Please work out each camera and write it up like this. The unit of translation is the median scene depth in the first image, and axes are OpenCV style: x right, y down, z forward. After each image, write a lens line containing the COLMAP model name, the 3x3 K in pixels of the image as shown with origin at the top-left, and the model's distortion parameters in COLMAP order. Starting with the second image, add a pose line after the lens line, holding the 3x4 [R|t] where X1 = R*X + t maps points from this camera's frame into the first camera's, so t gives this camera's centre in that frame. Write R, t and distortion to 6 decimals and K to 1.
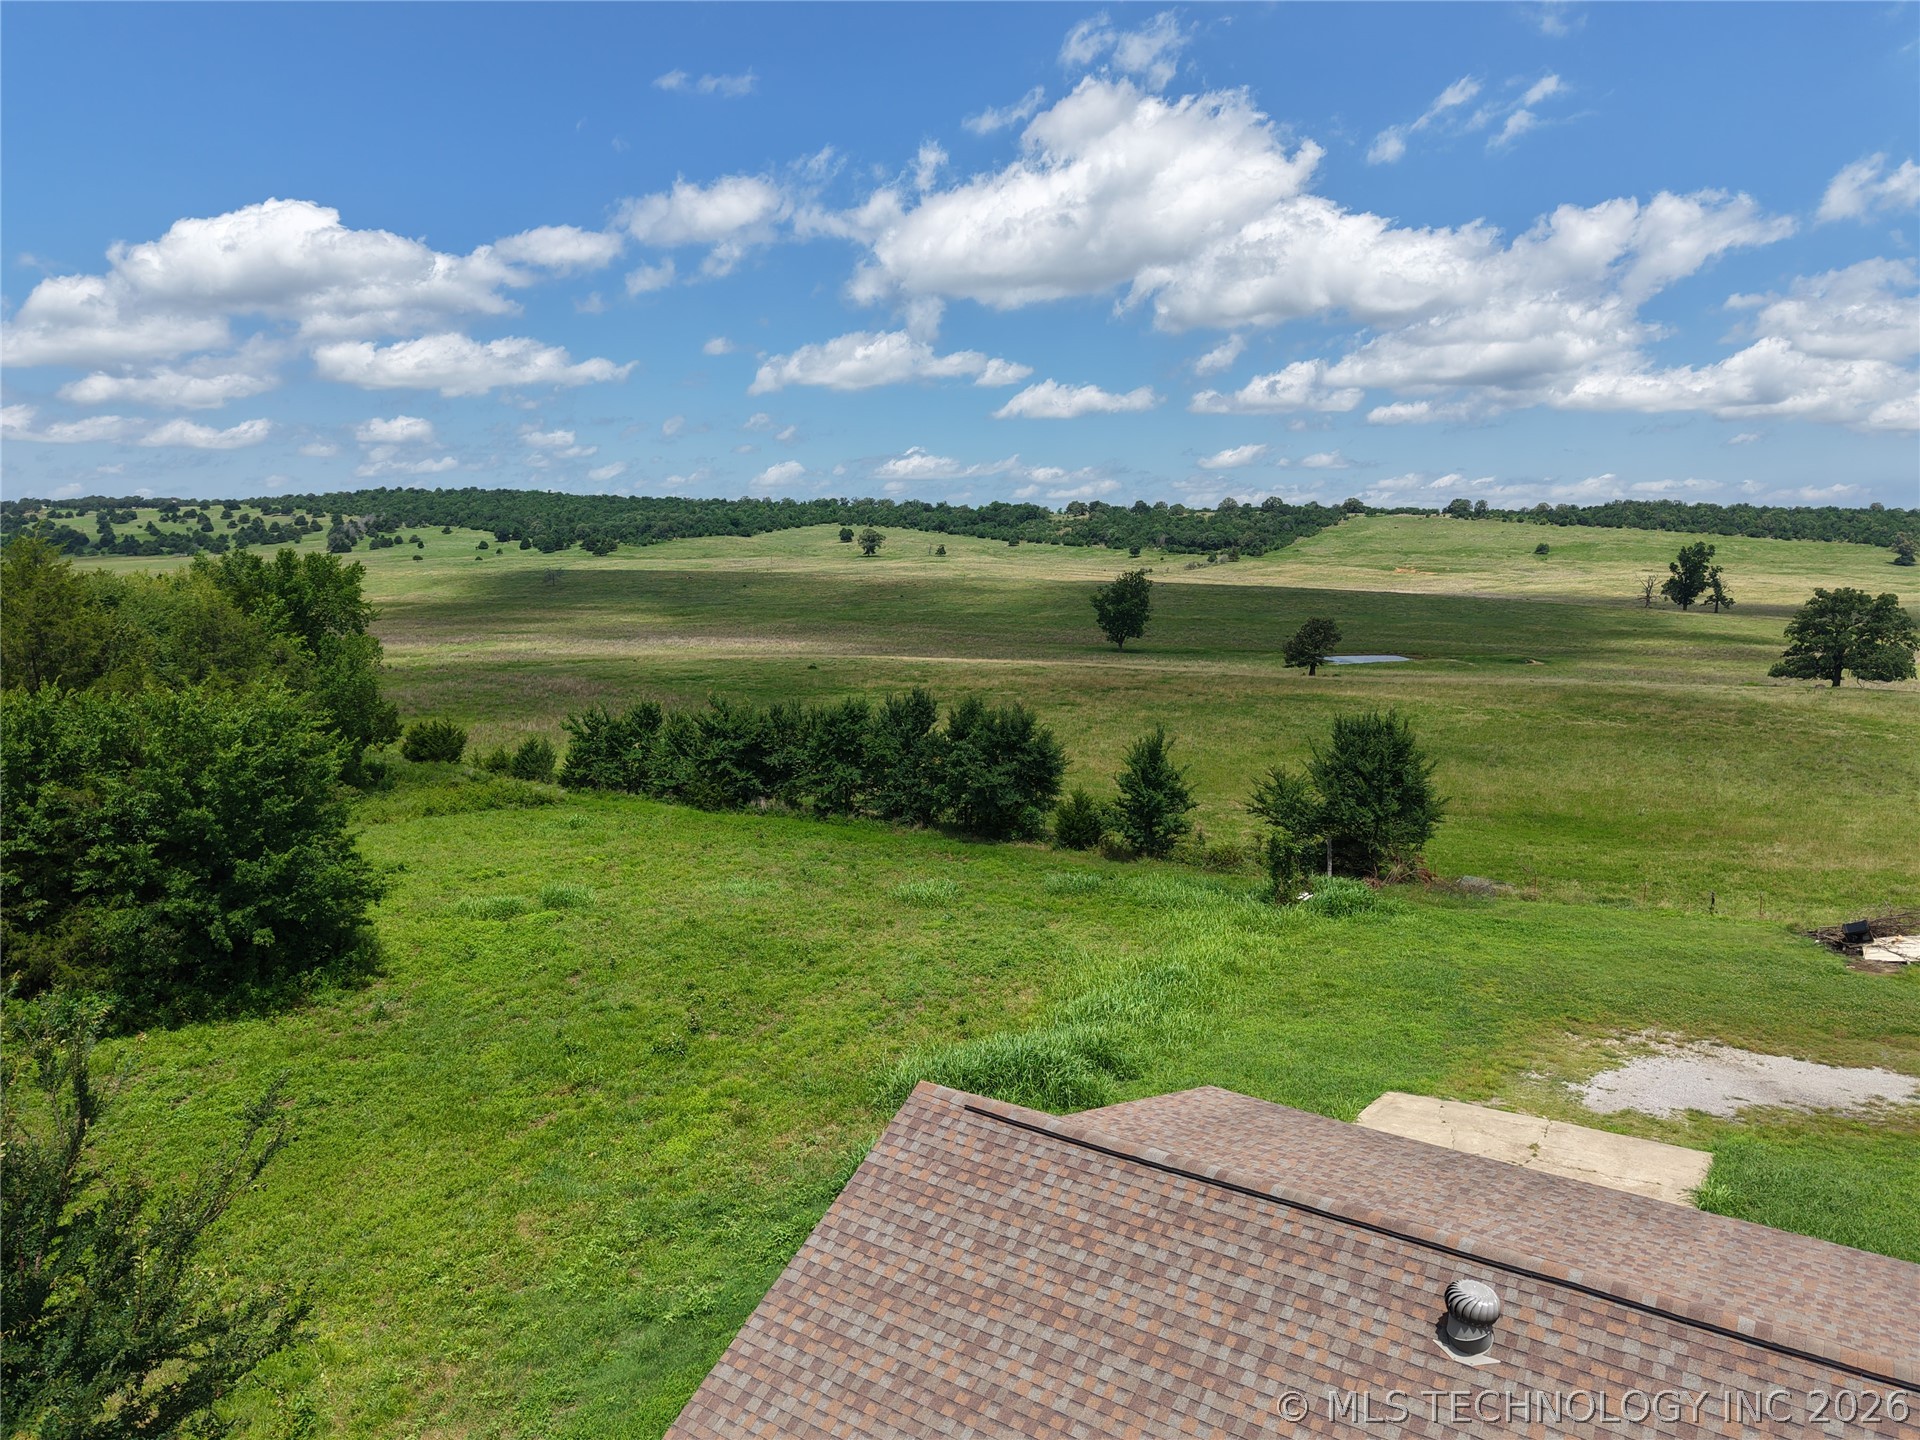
lens RADIAL K [[1332.8, 0, 959.3], [0, 1332.8, 720.0], [0, 0, 1]] dist [0.020932, -0.000778]
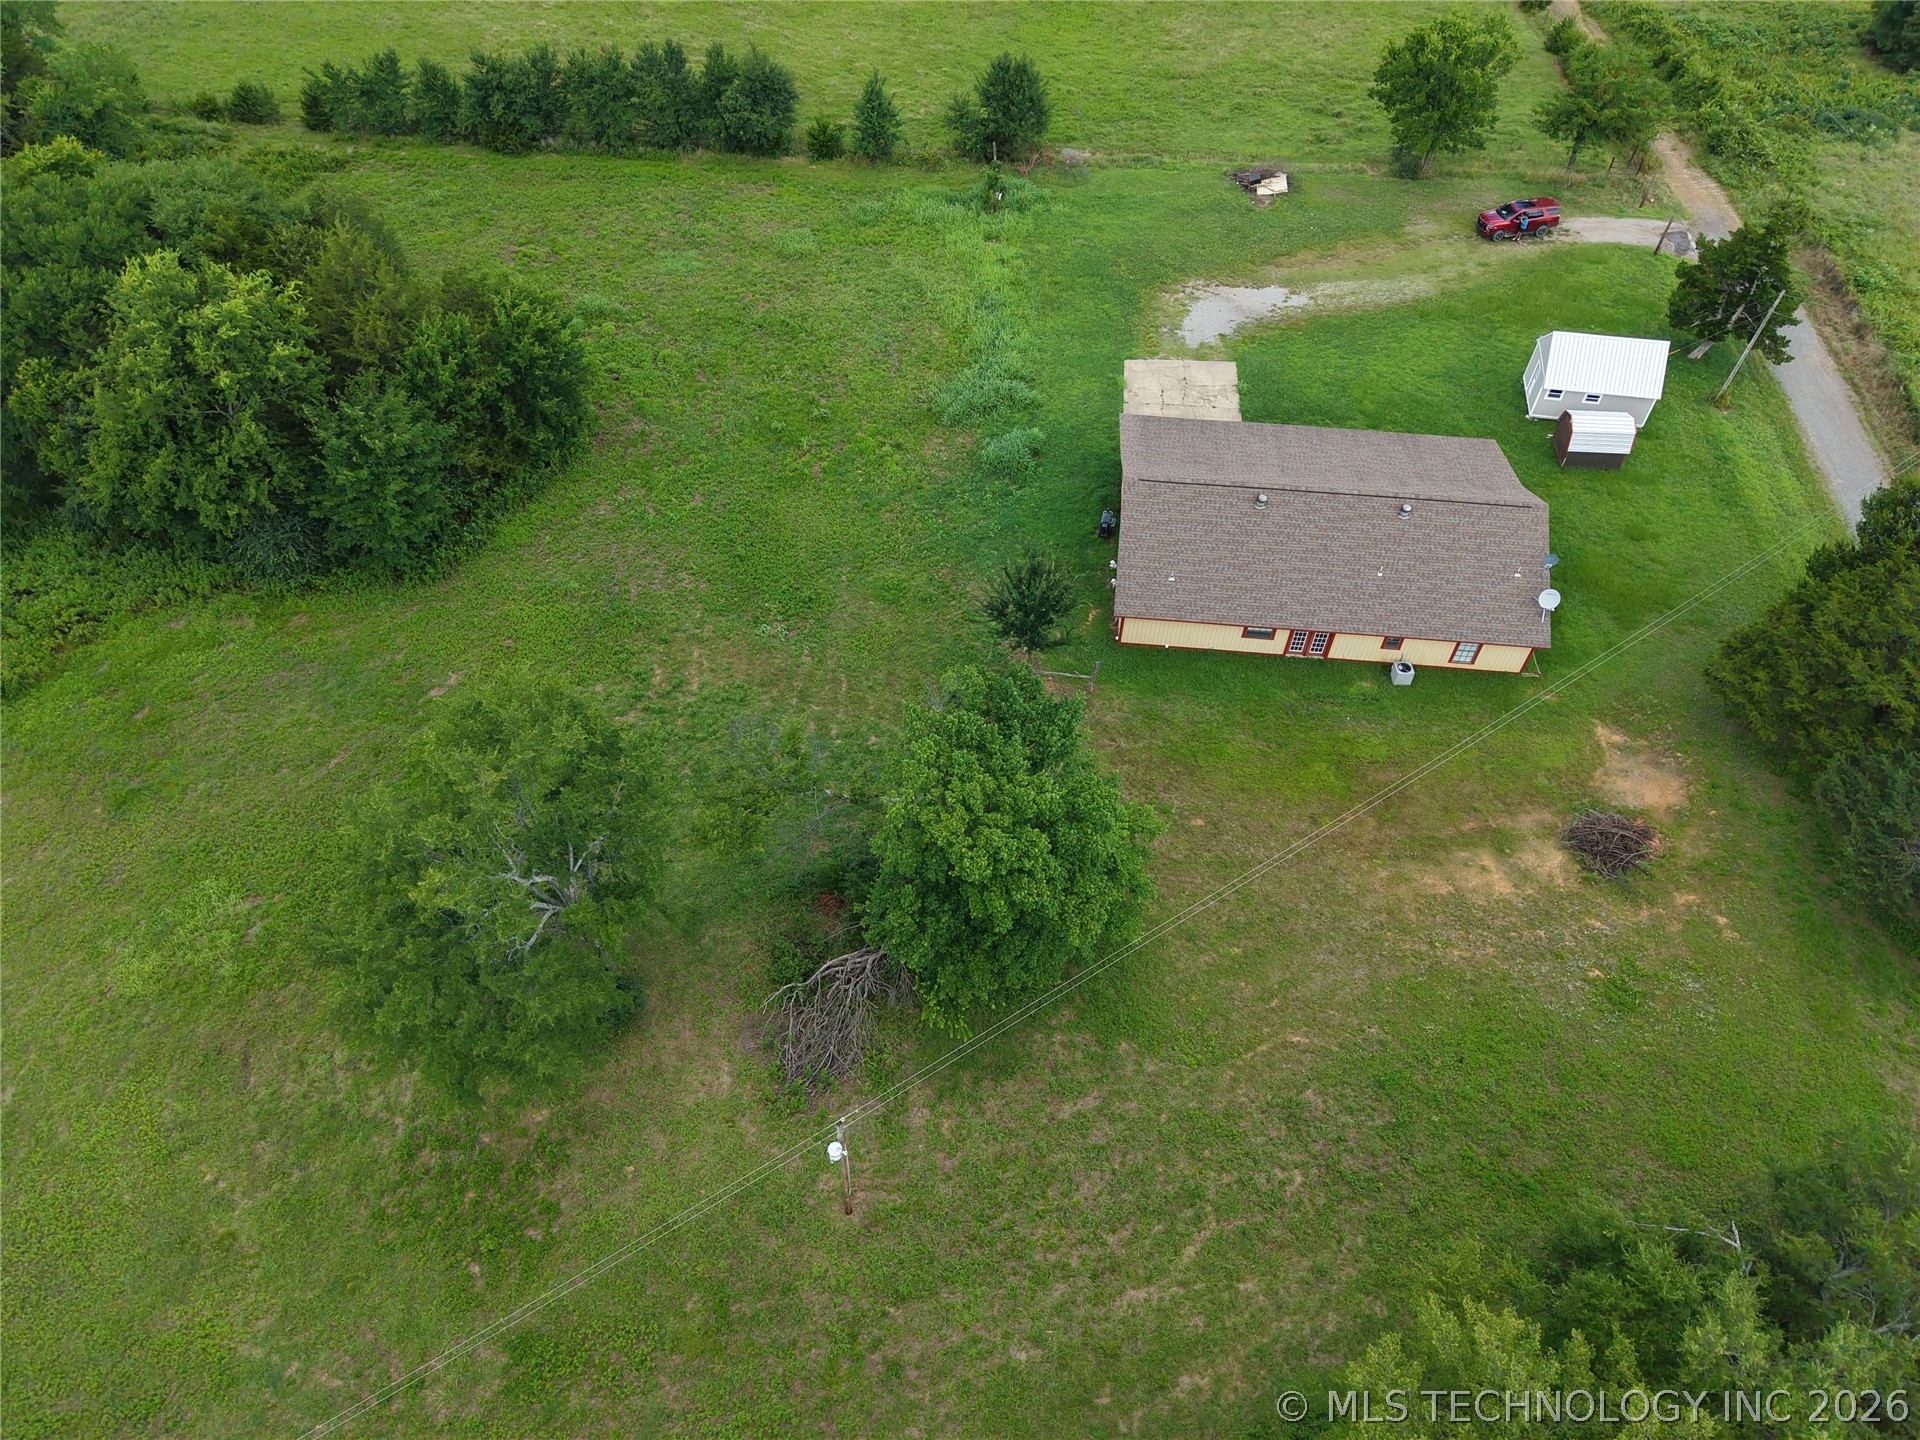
lens RADIAL K [[1332.8, 0, 959.3], [0, 1332.8, 721.5], [0, 0, 1]] dist [0.020932, -0.000778]
pose [[0.874925, -0.367482, 0.315377, -0.417598], [0.050791, 0.717304, 0.694907, -0.418842], [-0.481587, -0.591973, 0.646252, -0.372396]]
